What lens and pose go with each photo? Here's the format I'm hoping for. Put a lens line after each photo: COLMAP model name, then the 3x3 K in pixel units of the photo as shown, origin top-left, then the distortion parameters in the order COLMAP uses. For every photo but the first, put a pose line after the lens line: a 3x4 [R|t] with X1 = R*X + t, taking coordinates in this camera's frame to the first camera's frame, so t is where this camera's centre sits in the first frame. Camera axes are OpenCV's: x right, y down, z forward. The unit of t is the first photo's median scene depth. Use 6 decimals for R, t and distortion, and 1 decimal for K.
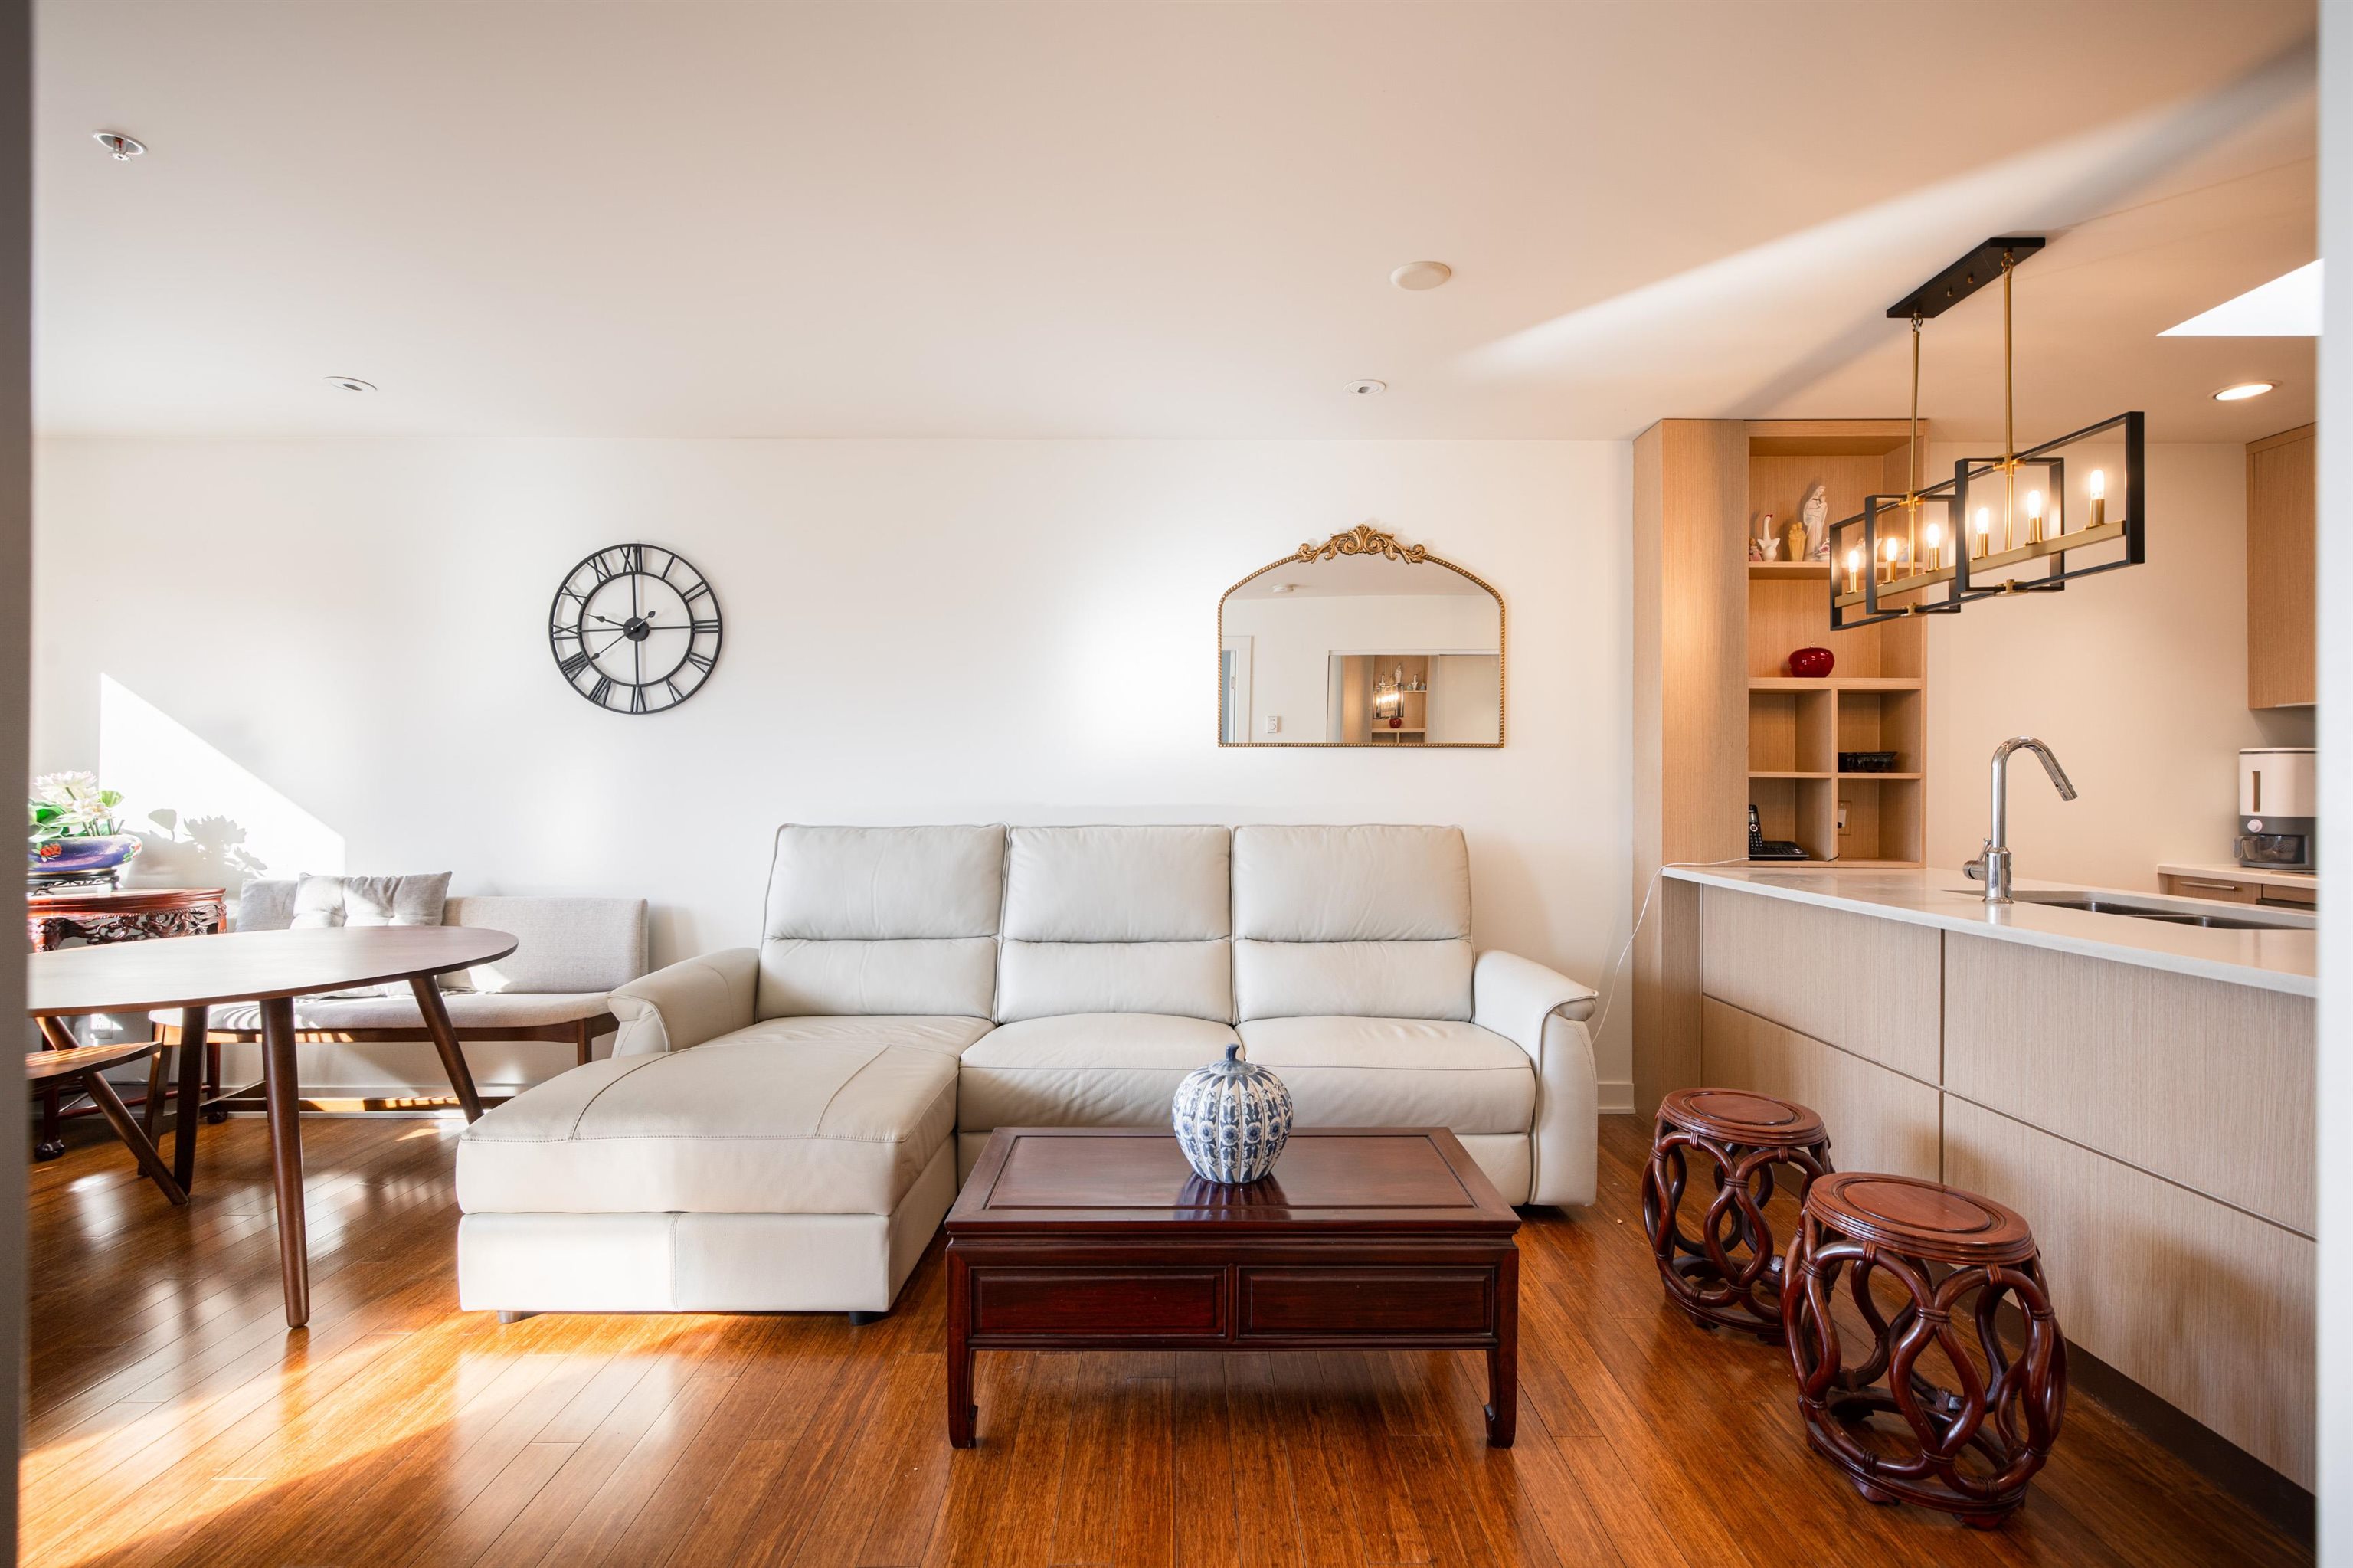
lens RADIAL K [[1049.4, 0, 1188.1], [0, 1049.4, 786.4], [0, 0, 1]] dist [0.004353, -0.000097]
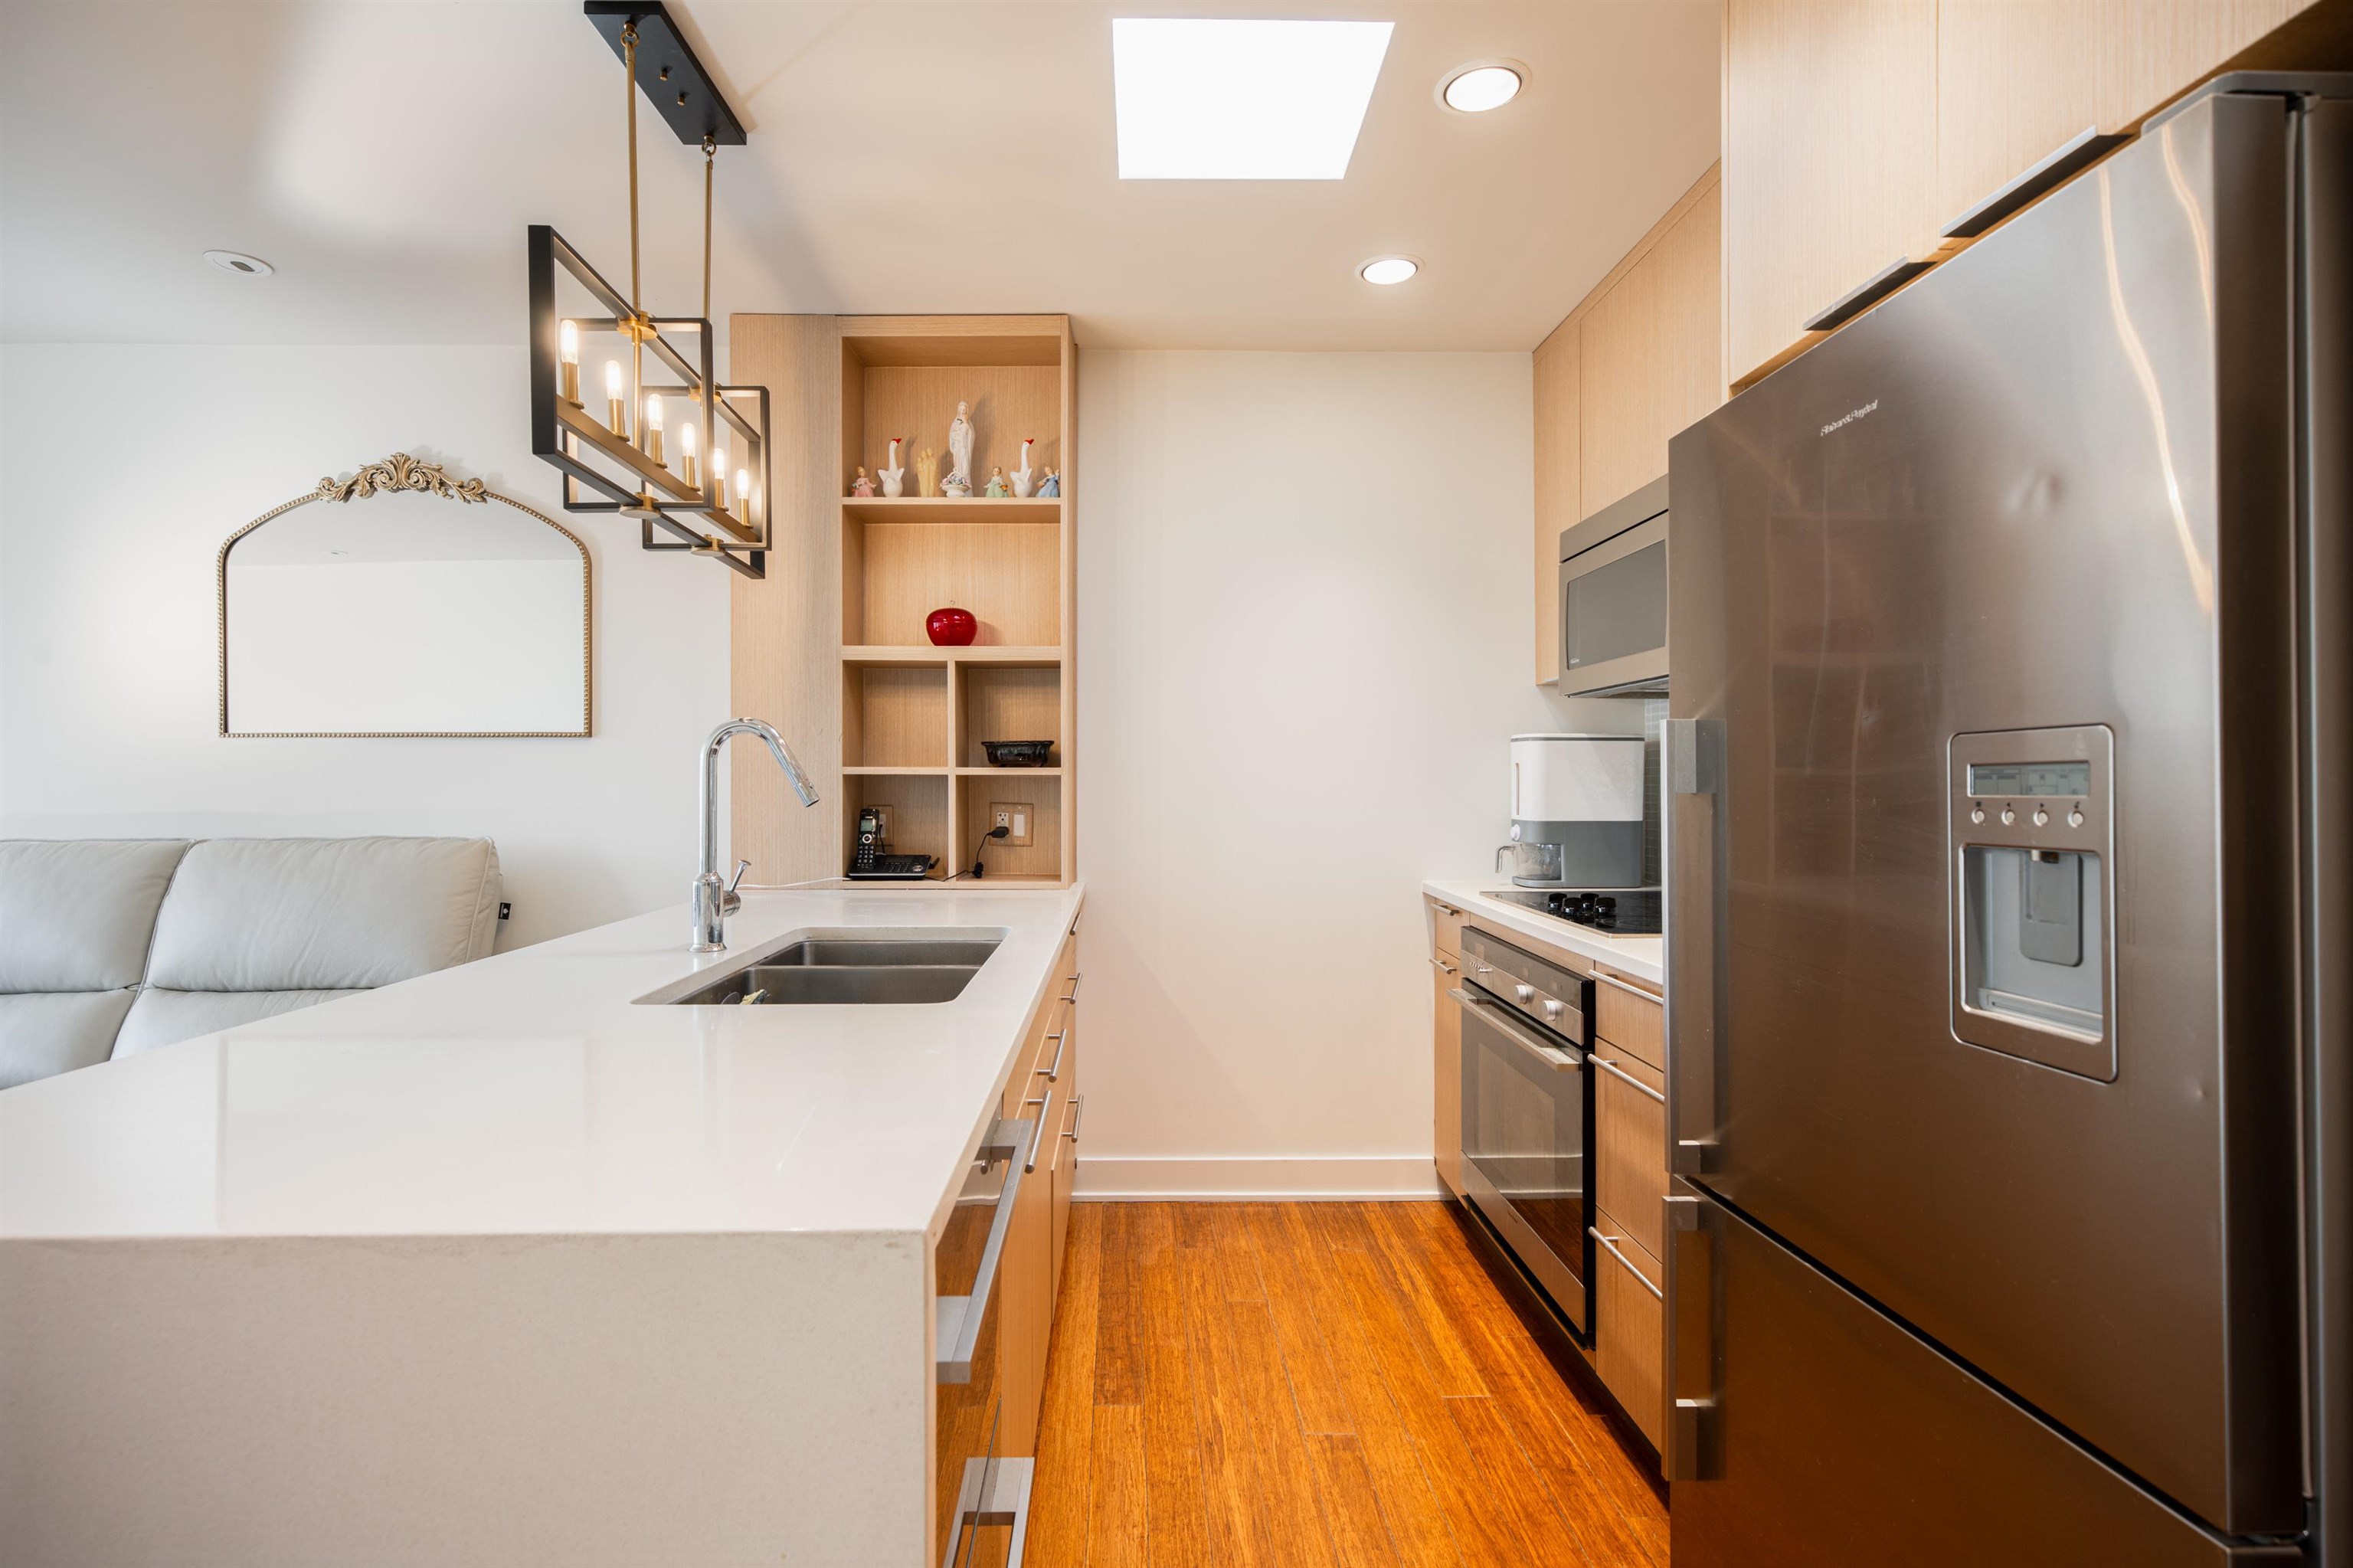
lens RADIAL K [[1079.4, 0, 1183.5], [0, 1079.4, 783.3], [0, 0, 1]] dist [0.001095, -0.000032]
pose [[0.999563, -0.006913, 0.028744, 0.721142], [0.007250, 0.999906, -0.011651, 0.008203], [-0.028661, 0.011854, 0.999519, 0.191635]]
